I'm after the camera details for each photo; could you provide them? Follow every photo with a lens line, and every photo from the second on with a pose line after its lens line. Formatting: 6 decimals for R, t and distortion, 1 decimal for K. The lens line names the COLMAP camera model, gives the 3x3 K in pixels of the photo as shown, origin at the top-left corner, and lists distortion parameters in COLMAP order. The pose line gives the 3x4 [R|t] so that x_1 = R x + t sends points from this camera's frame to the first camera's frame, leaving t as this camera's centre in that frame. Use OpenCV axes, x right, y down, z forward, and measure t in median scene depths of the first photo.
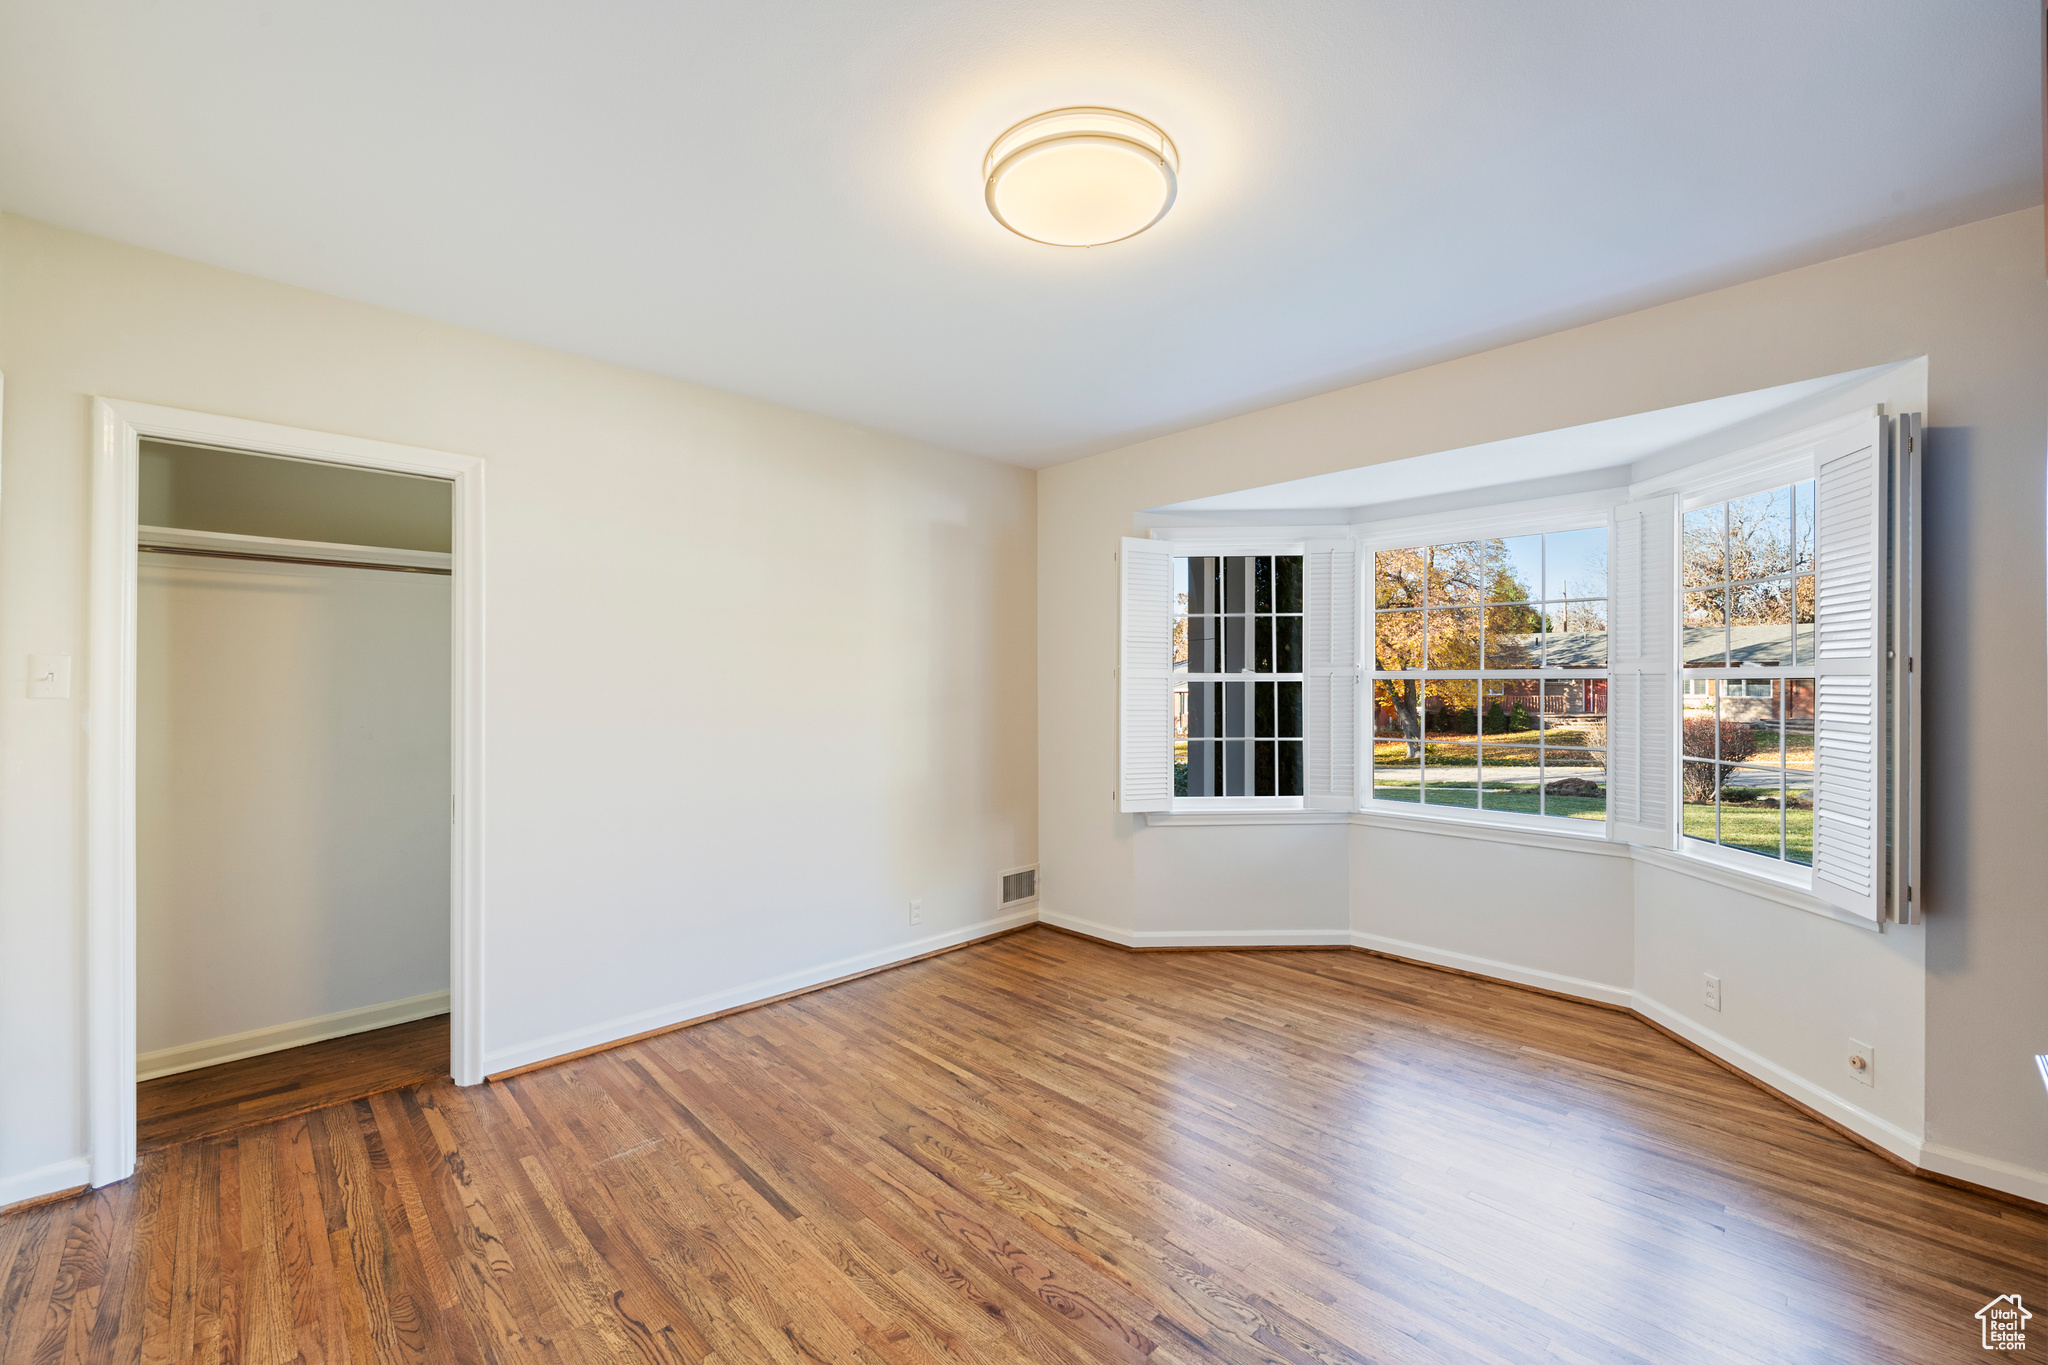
lens RADIAL K [[834.9, 0, 1028.8], [0, 834.9, 679.9], [0, 0, 1]] dist [-0.009655, -0.000202]
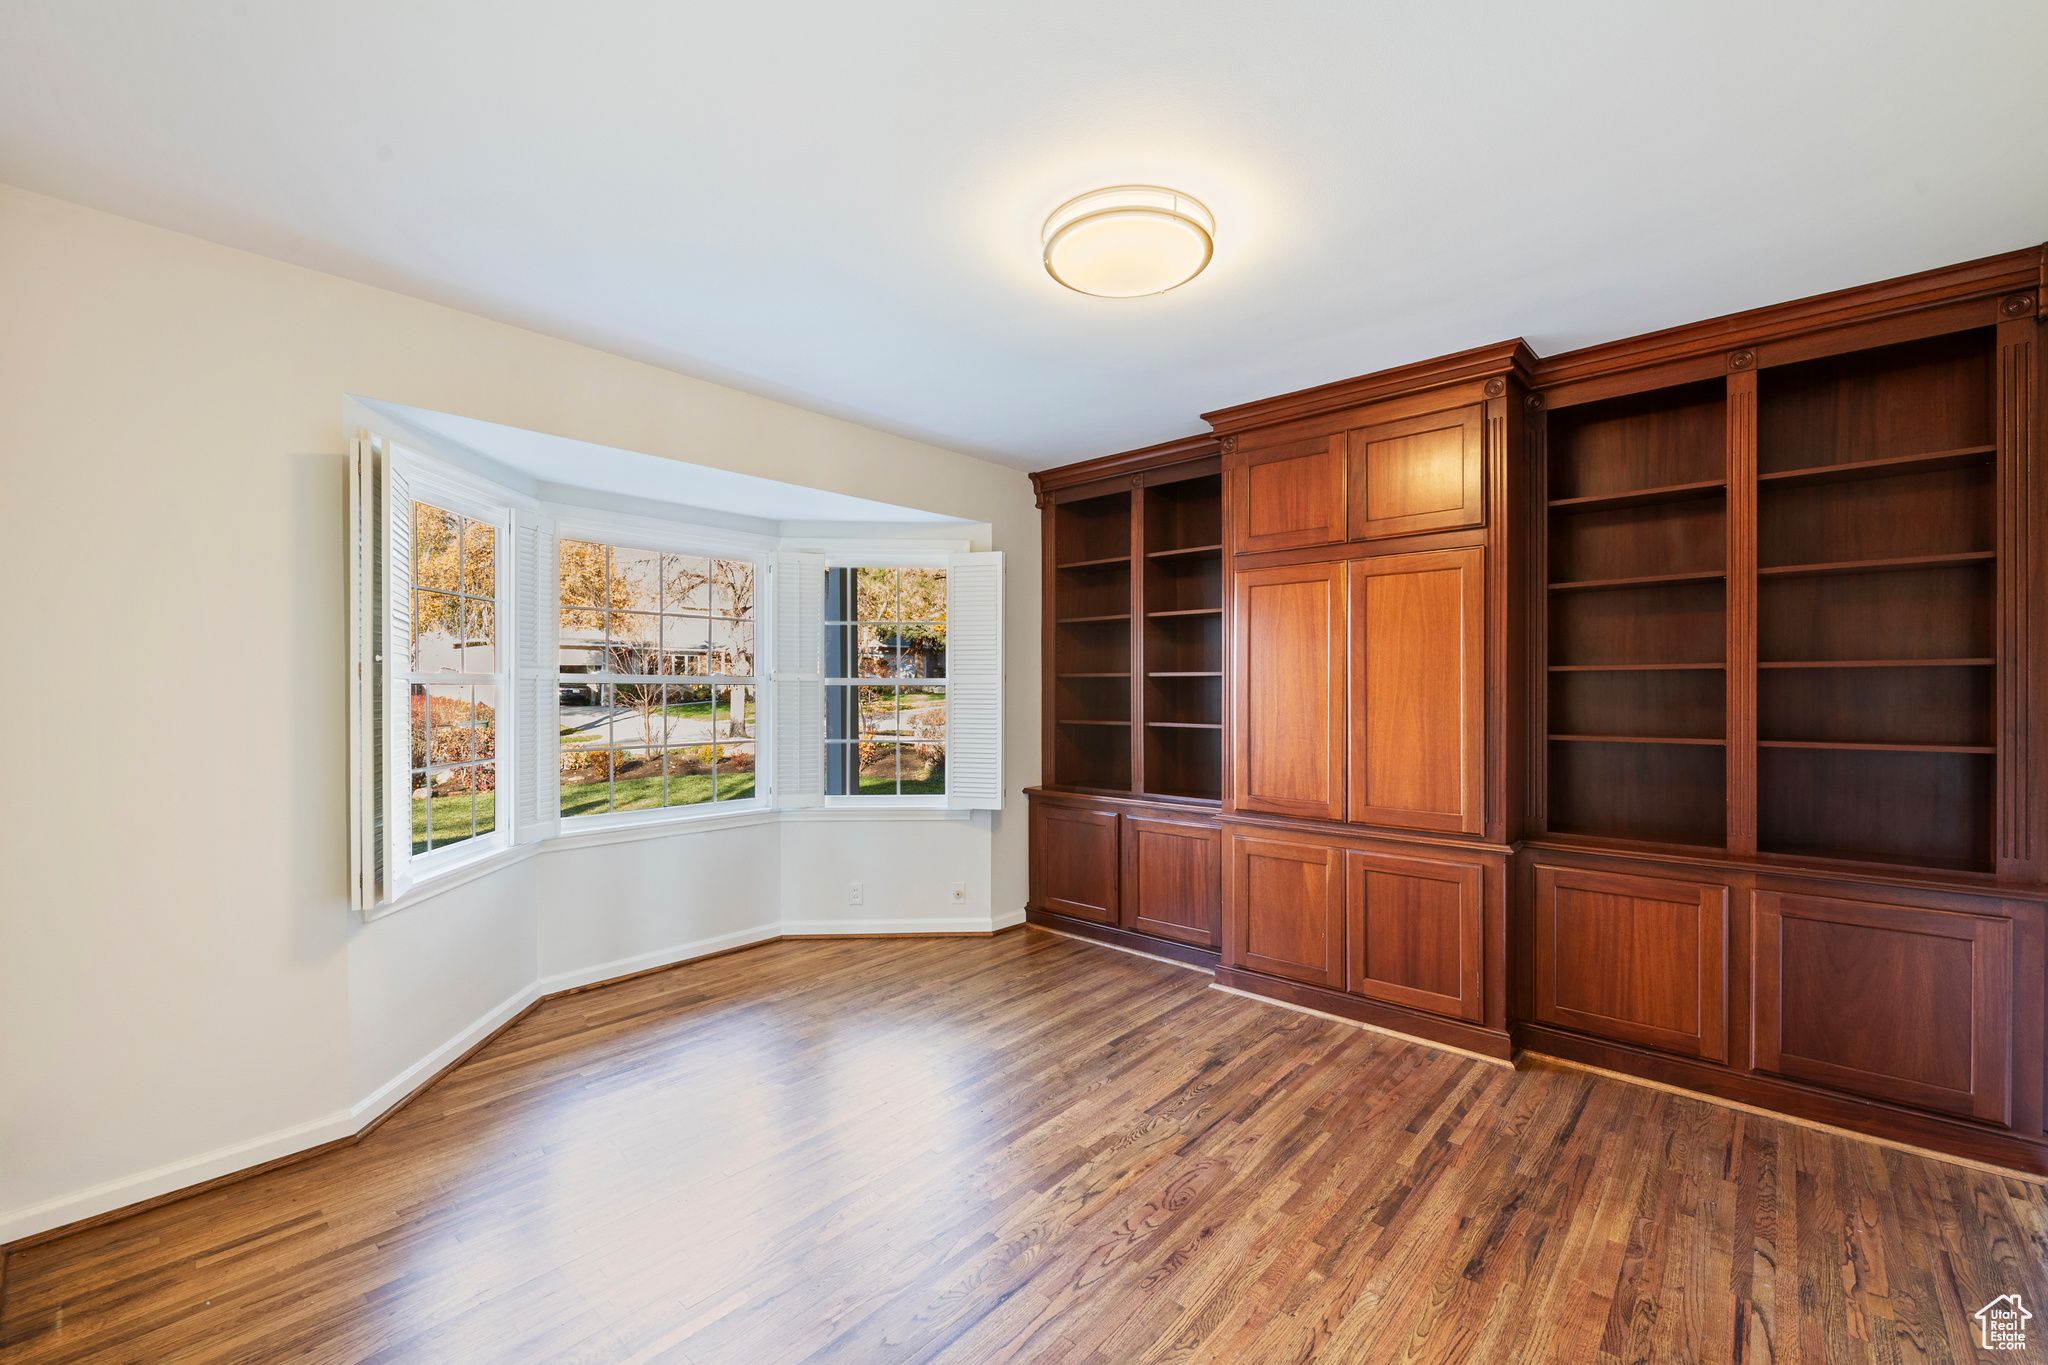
lens RADIAL K [[834.9, 0, 1028.8], [0, 834.9, 679.9], [0, 0, 1]] dist [-0.009655, -0.000202]
pose [[-0.065365, 0.007903, 0.997830, -0.566284], [0.000196, 0.999969, -0.007907, 0.001251], [-0.997861, -0.000321, -0.065365, 0.633387]]
